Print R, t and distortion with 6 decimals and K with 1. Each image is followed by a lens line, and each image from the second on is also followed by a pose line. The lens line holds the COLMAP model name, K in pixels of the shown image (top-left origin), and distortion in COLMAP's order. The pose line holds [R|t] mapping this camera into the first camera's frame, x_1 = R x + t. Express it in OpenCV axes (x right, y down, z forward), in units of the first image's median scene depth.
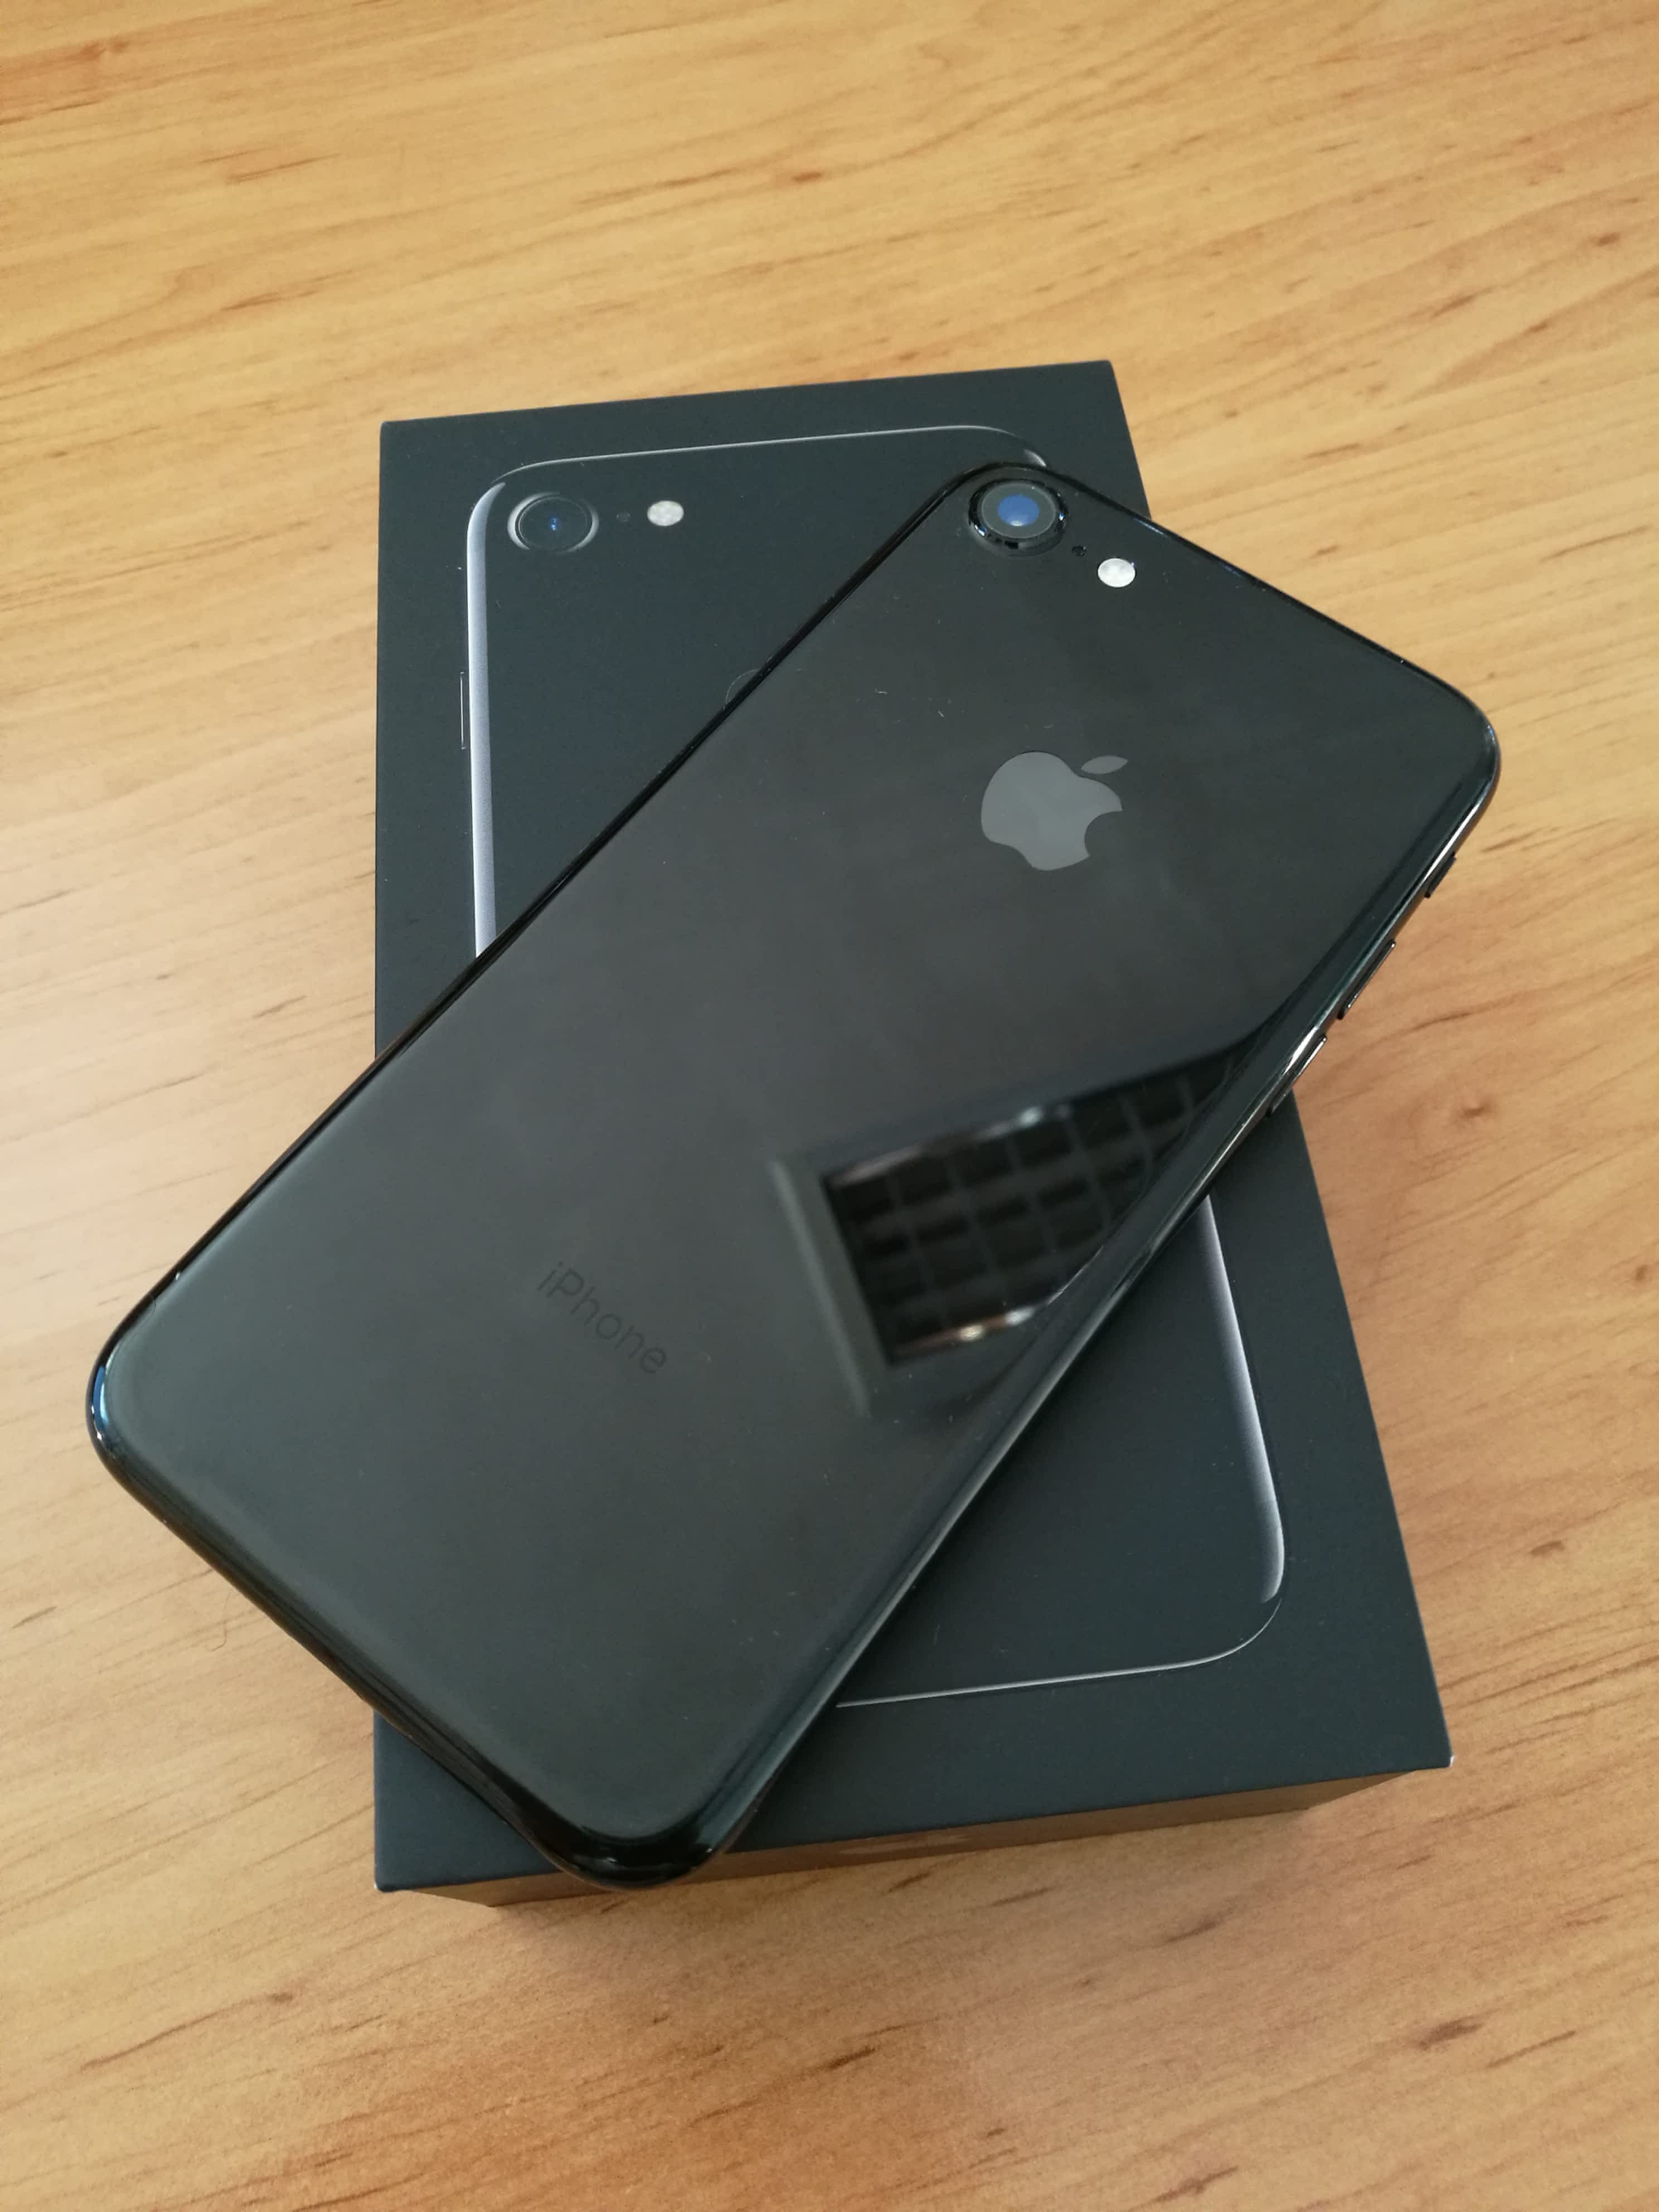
lens RADIAL K [[1815.9, 0, 836.6], [0, 1815.9, 1100.2], [0, 0, 1]] dist [-0.059911, 0.070858]
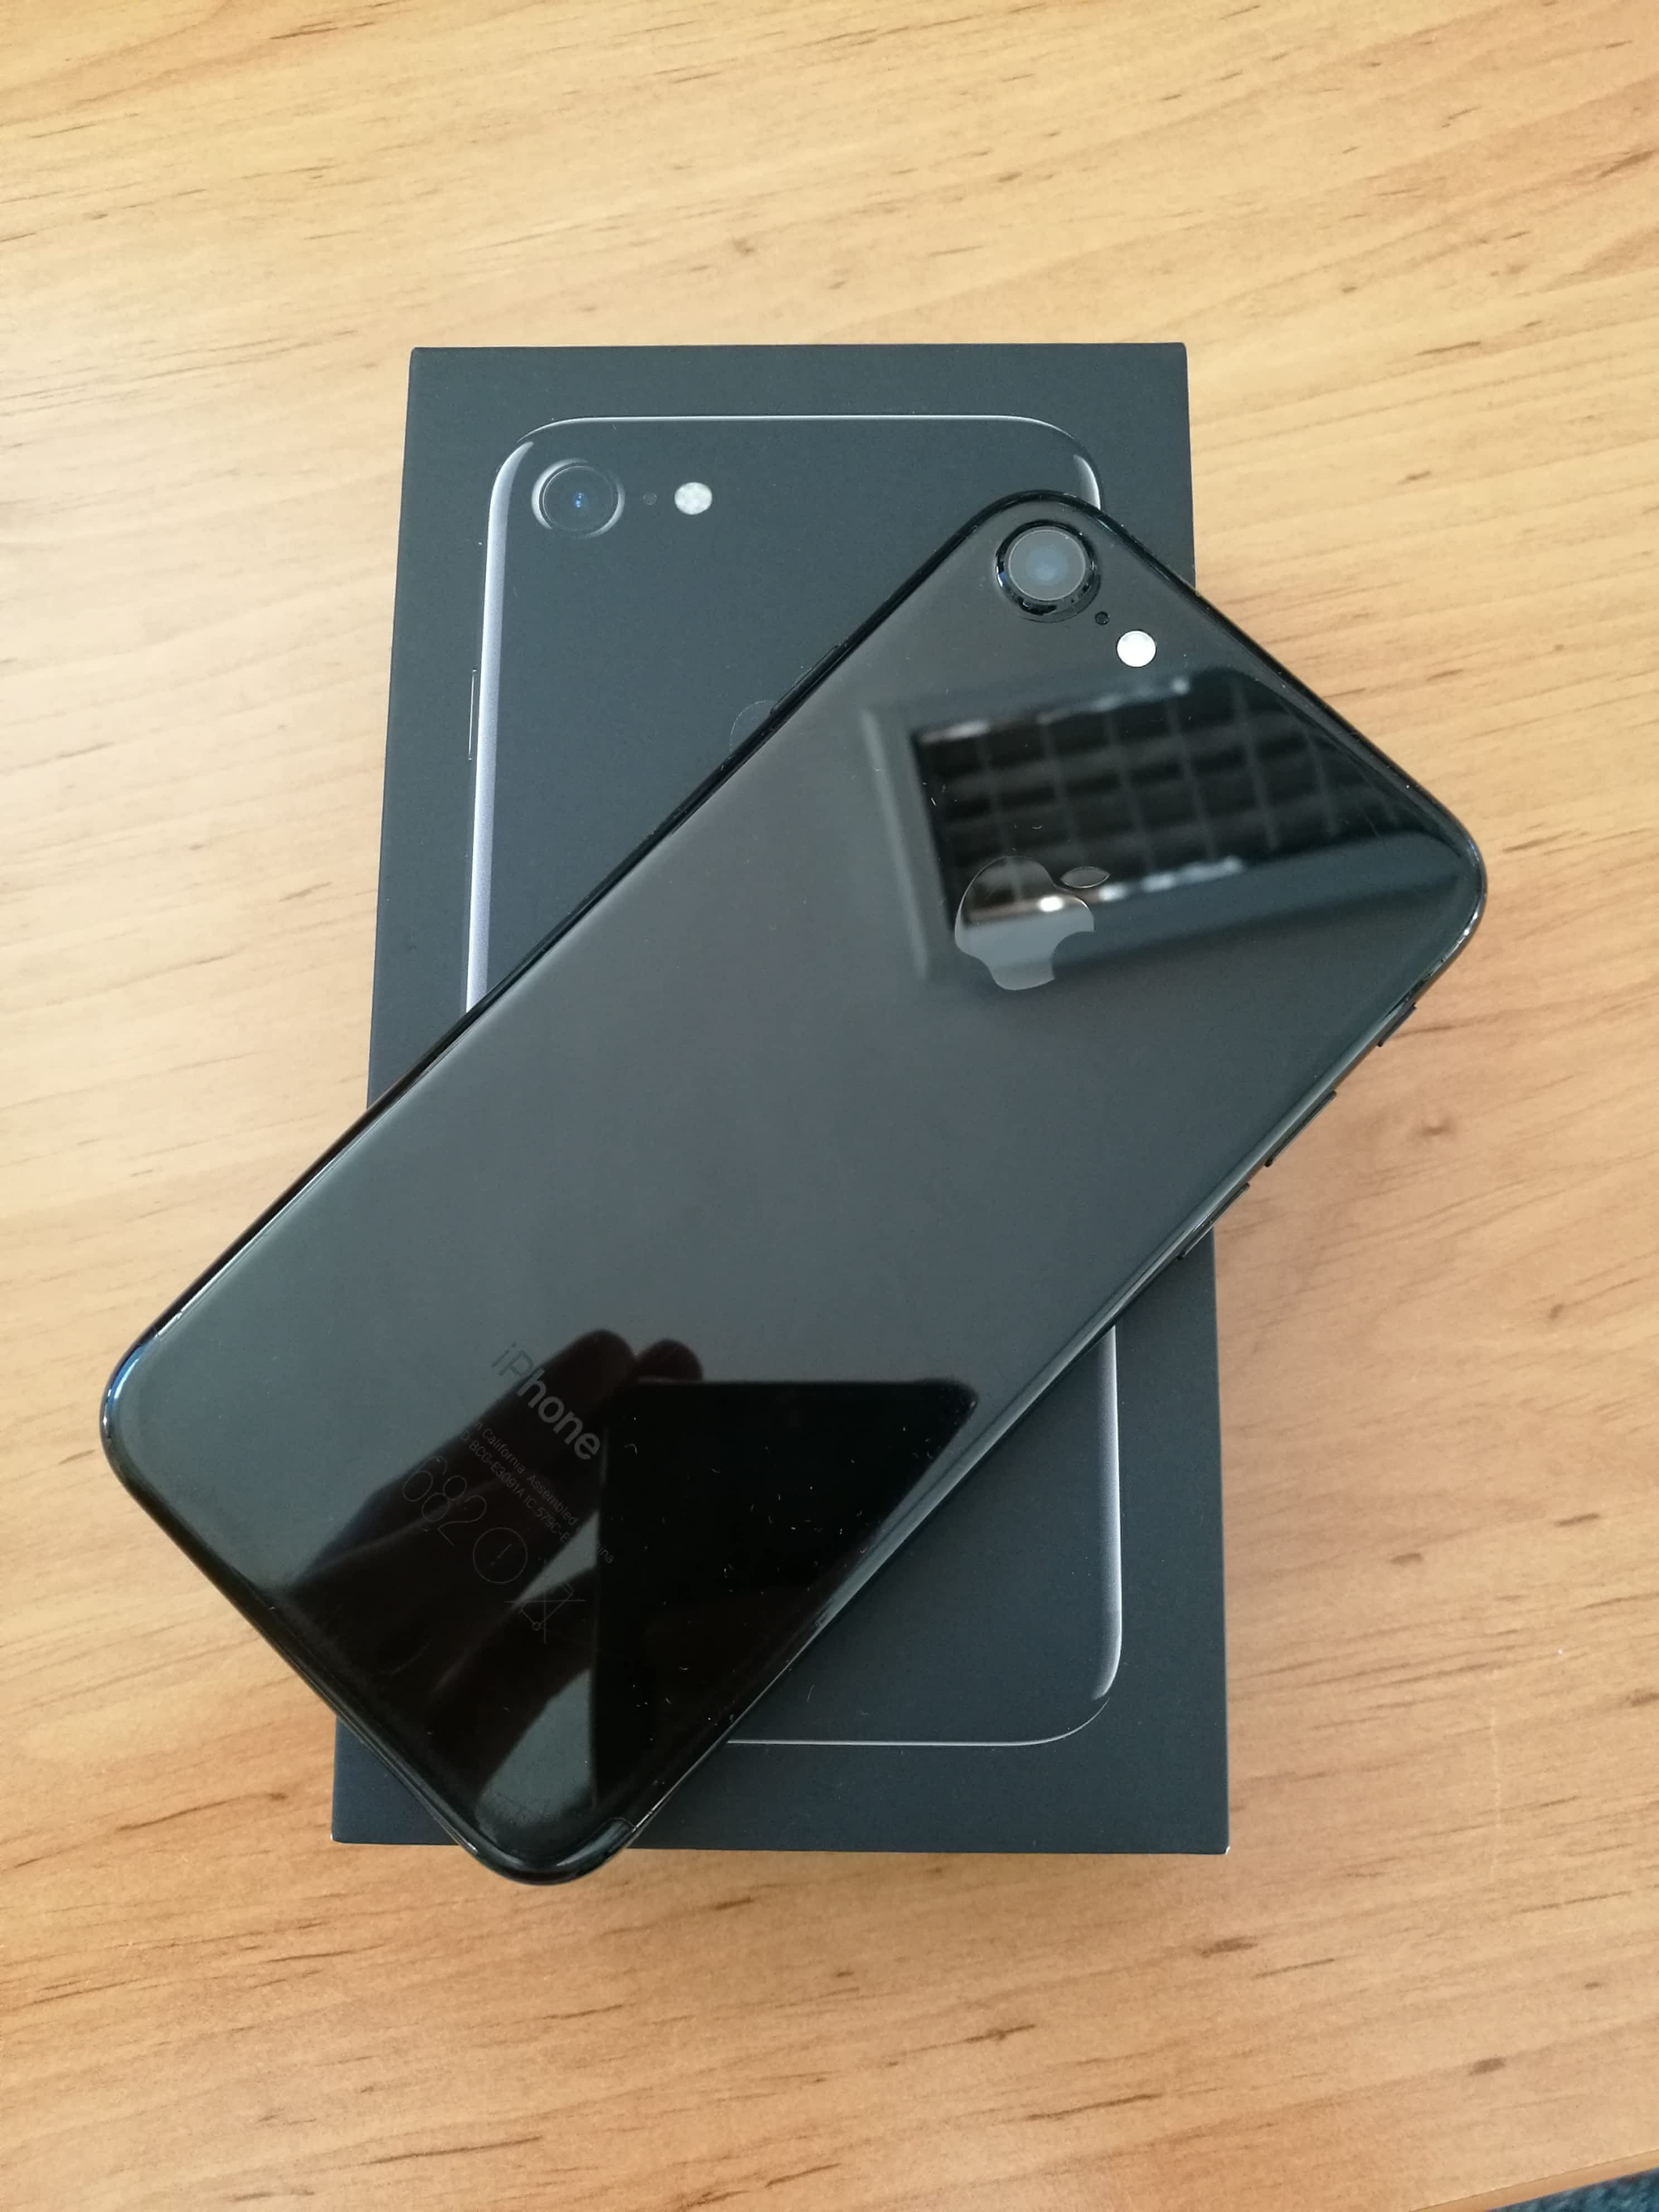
lens RADIAL K [[1815.9, 0, 836.0], [0, 1815.9, 1100.6], [0, 0, 1]] dist [-0.059911, 0.070858]
pose [[0.993145, 0.111743, -0.034296, 0.047813], [-0.097664, 0.954499, 0.281767, -0.280769], [0.064221, -0.276486, 0.958870, -0.012795]]
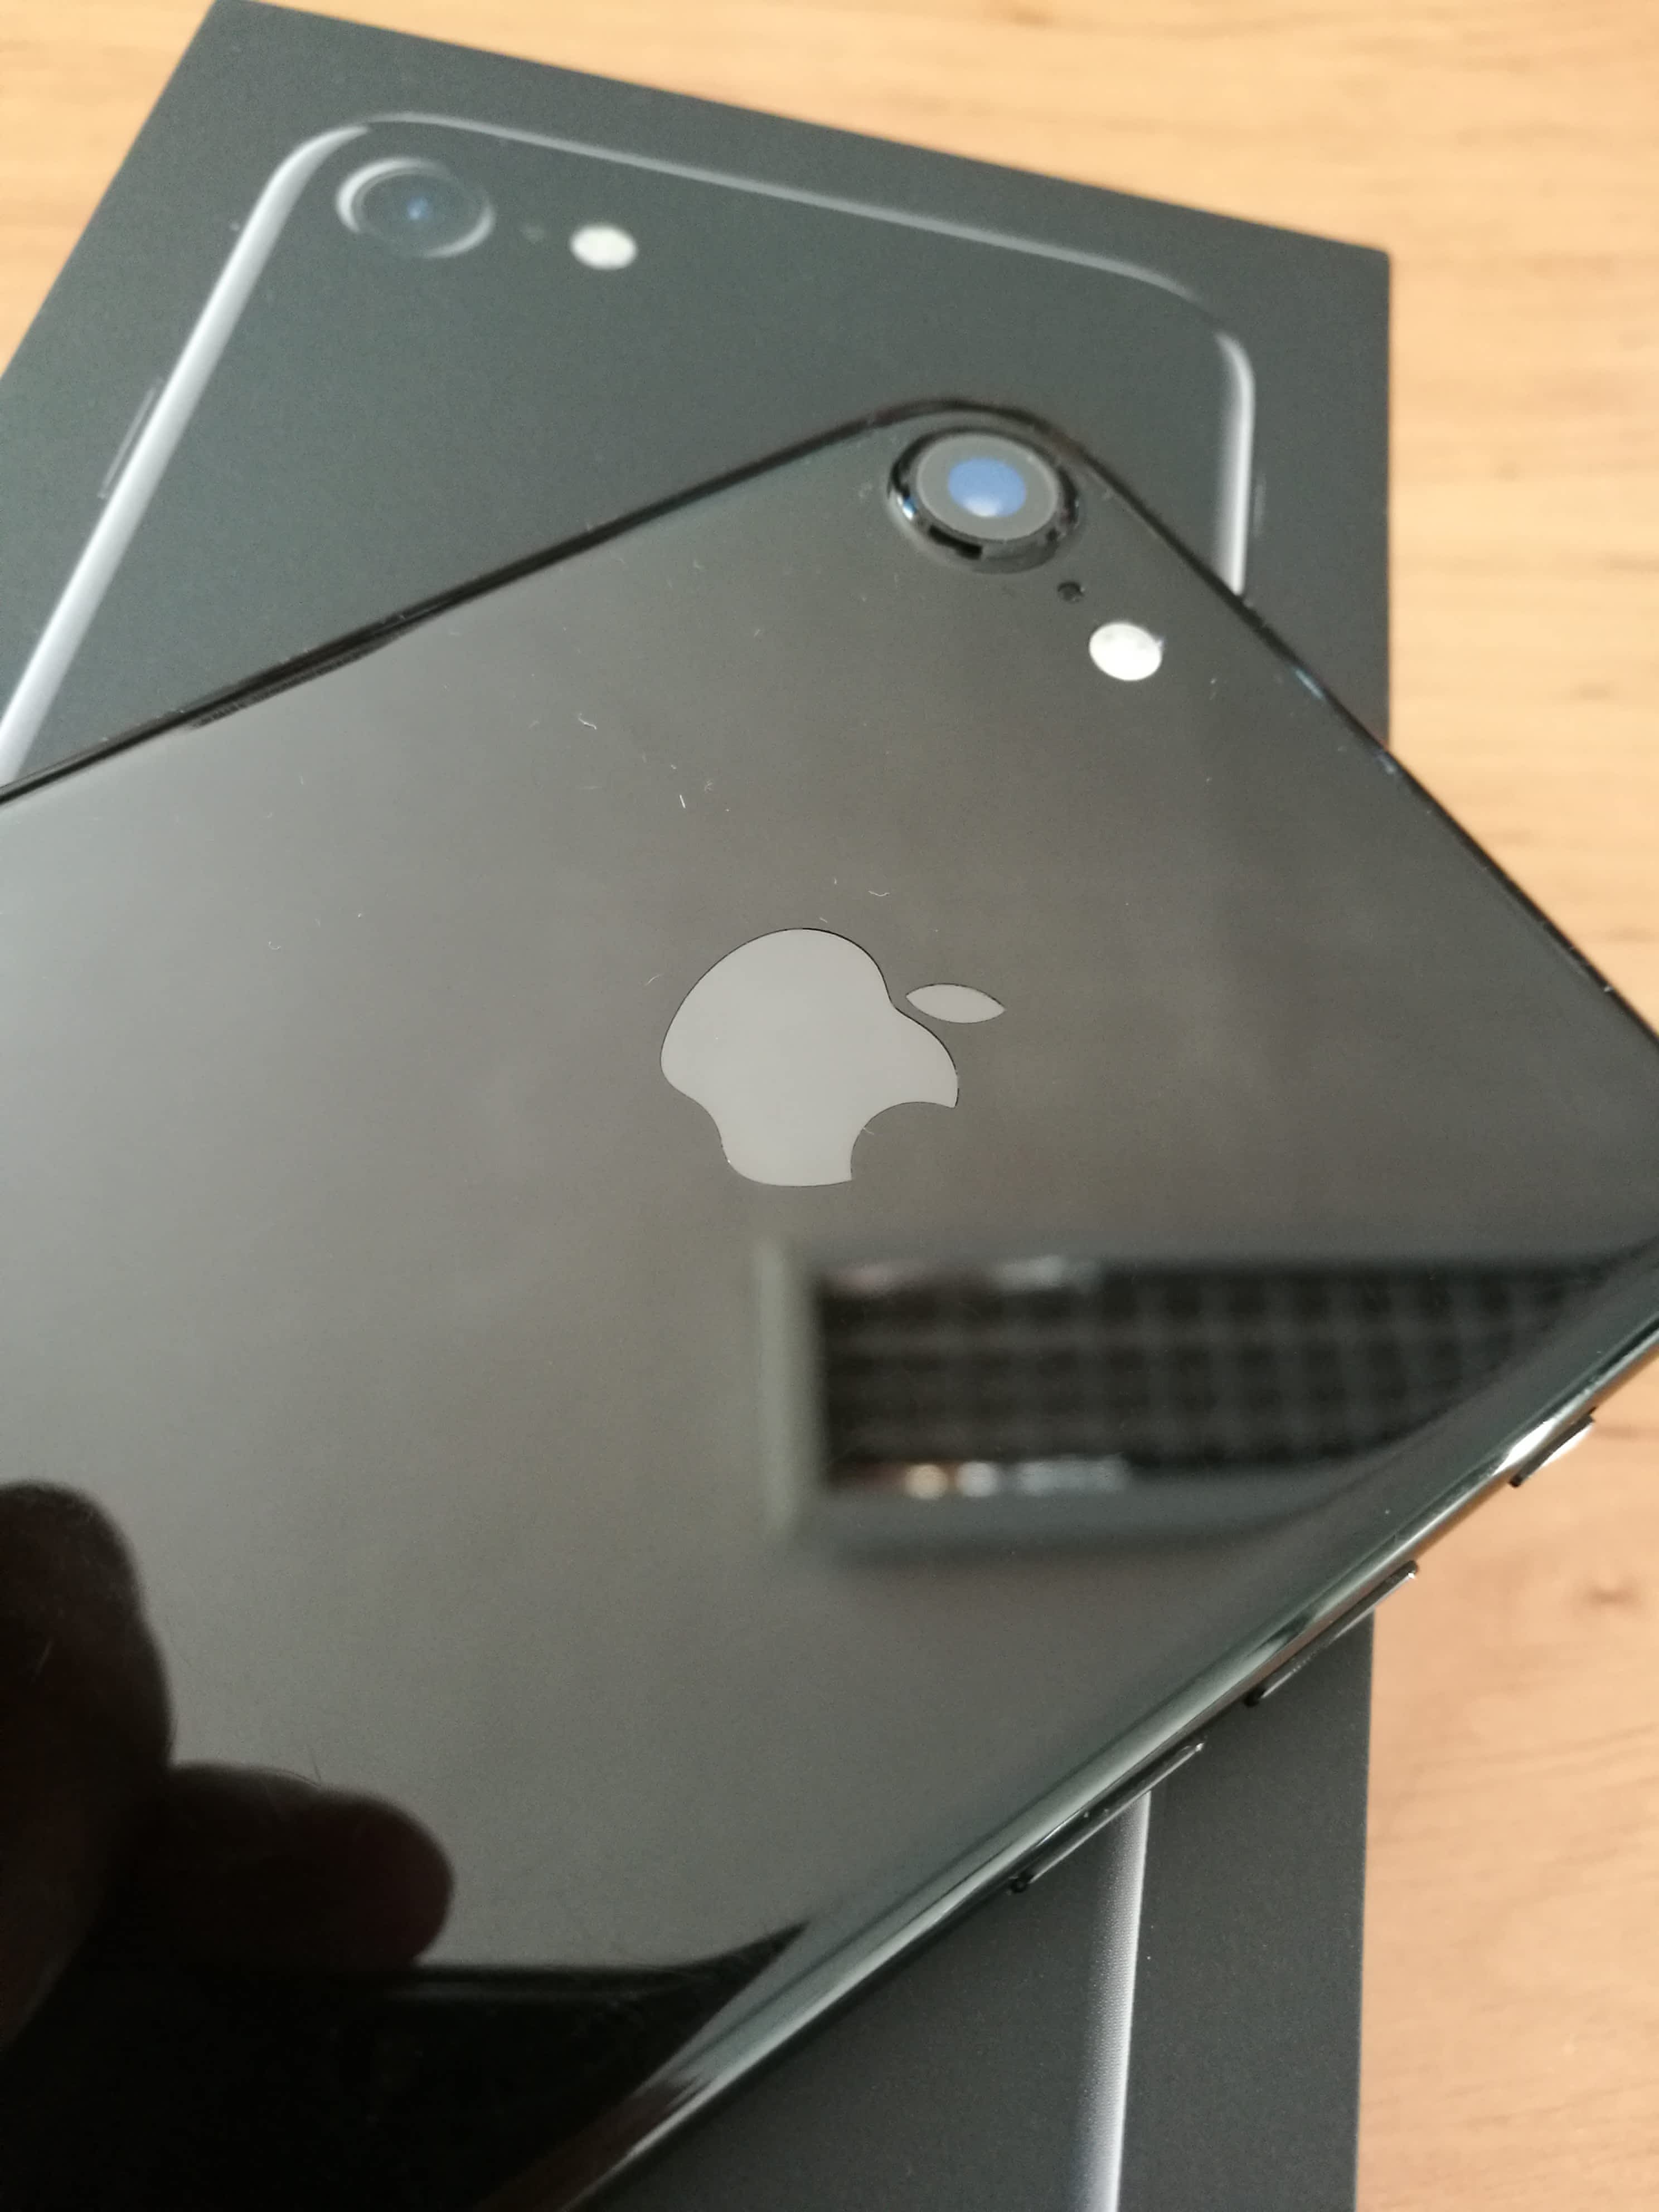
lens RADIAL K [[1815.9, 0, 877.3], [0, 1815.9, 1099.9], [0, 0, 1]] dist [-0.059911, 0.070858]
pose [[0.958128, 0.286007, -0.013839, 0.075314], [-0.286341, 0.956961, -0.047270, -0.059108], [-0.000276, 0.049253, 0.998786, 0.389810]]
